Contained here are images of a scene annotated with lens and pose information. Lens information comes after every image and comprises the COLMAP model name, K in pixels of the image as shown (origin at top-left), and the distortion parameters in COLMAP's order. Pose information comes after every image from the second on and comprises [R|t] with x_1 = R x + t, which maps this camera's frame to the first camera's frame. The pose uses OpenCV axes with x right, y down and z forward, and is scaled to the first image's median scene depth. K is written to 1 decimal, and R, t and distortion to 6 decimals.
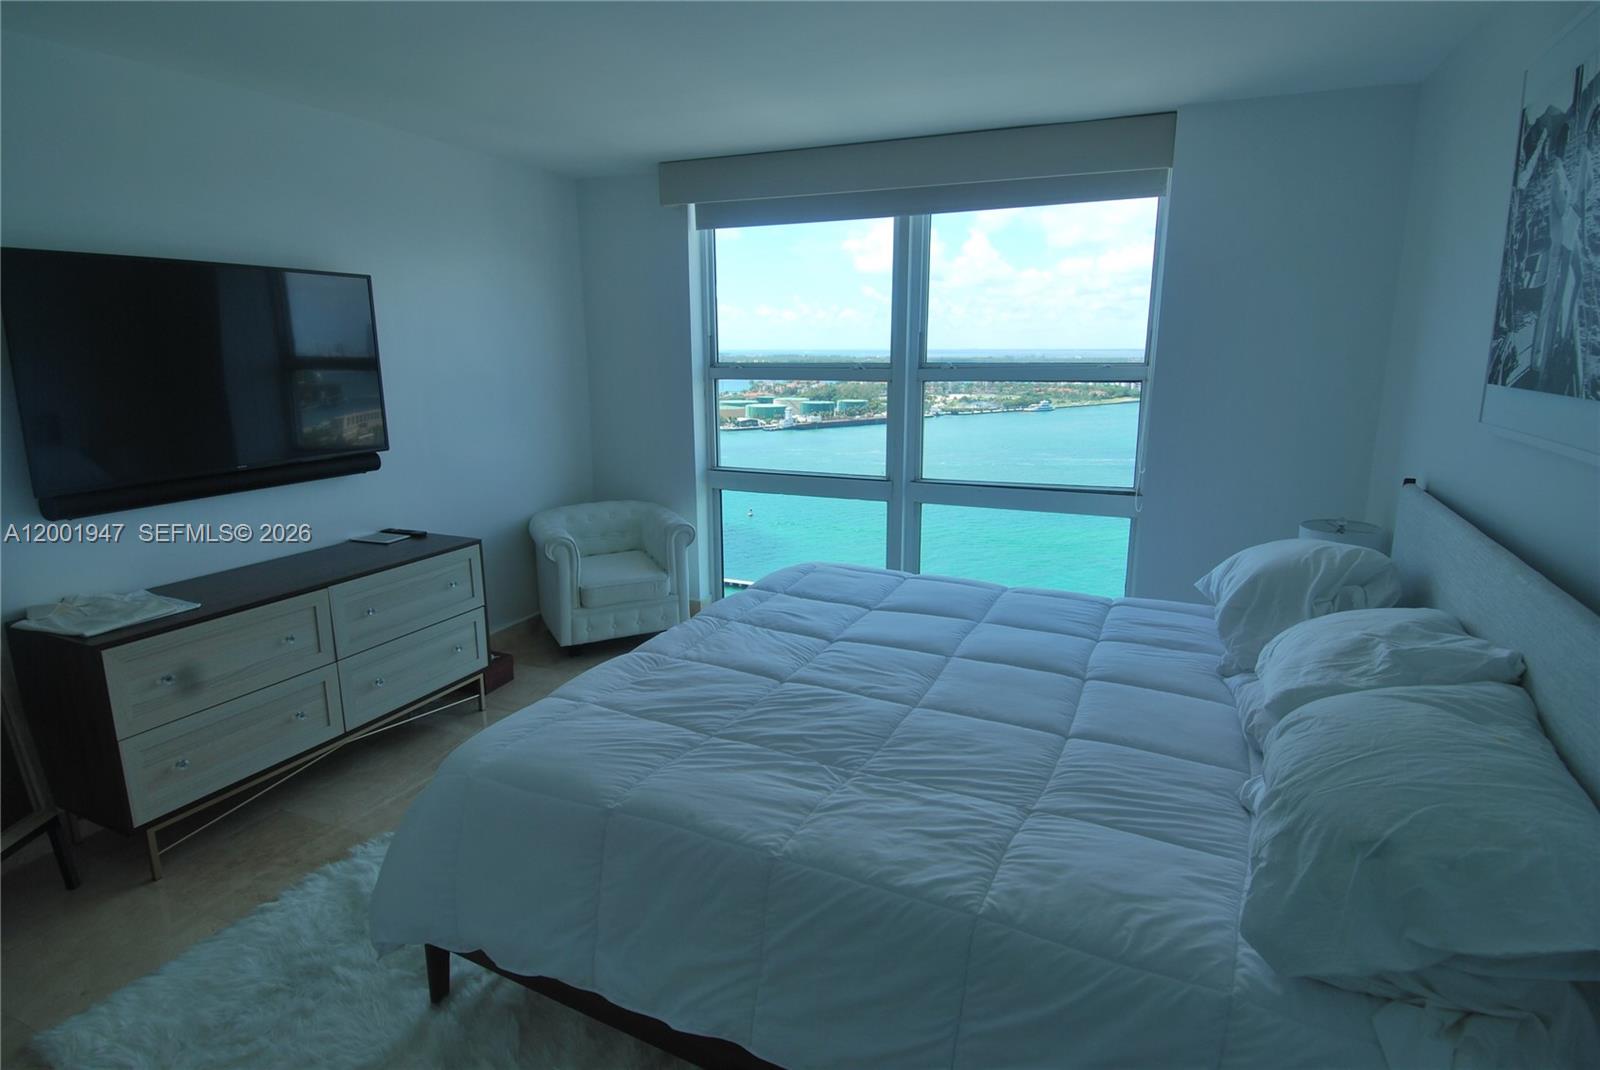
lens RADIAL K [[848.2, 0, 810.5], [0, 848.2, 528.8], [0, 0, 1]] dist [0.027498, -0.034438]
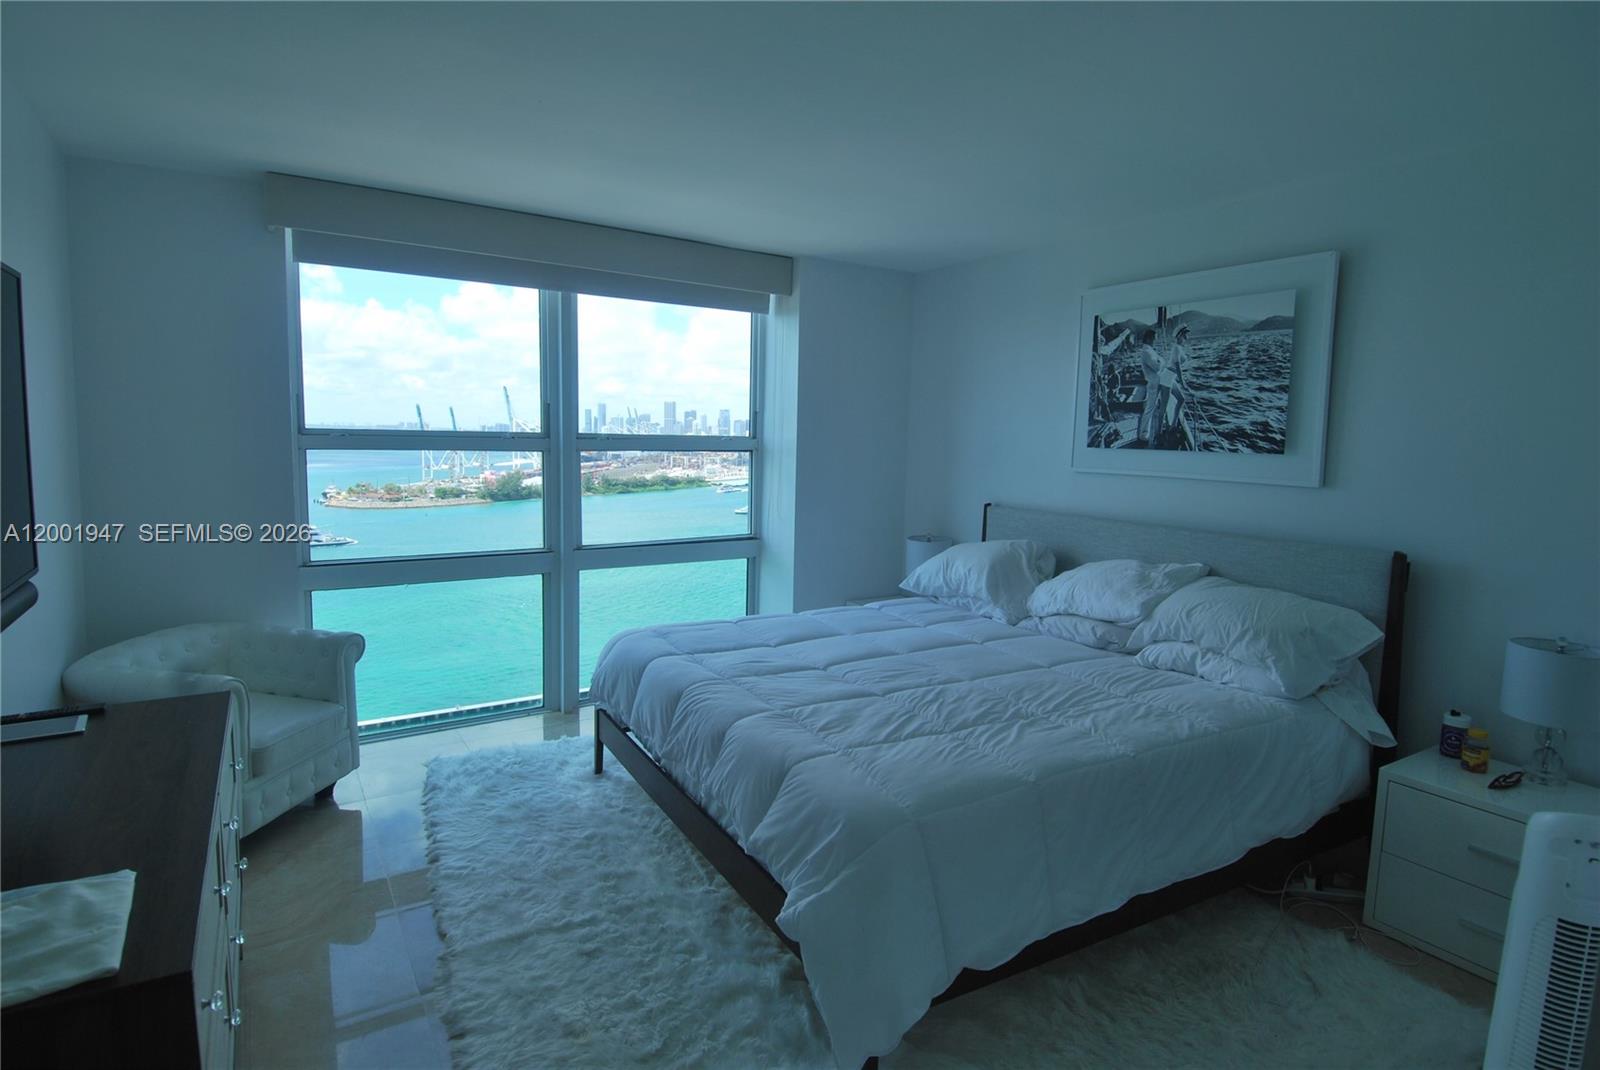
lens RADIAL K [[848.2, 0, 810.5], [0, 848.2, 528.8], [0, 0, 1]] dist [0.027498, -0.034438]
pose [[0.539655, -0.078384, 0.838229, -1.083913], [0.153305, 0.988159, -0.006294, -0.059861], [-0.827810, 0.131902, 0.545282, 0.413211]]
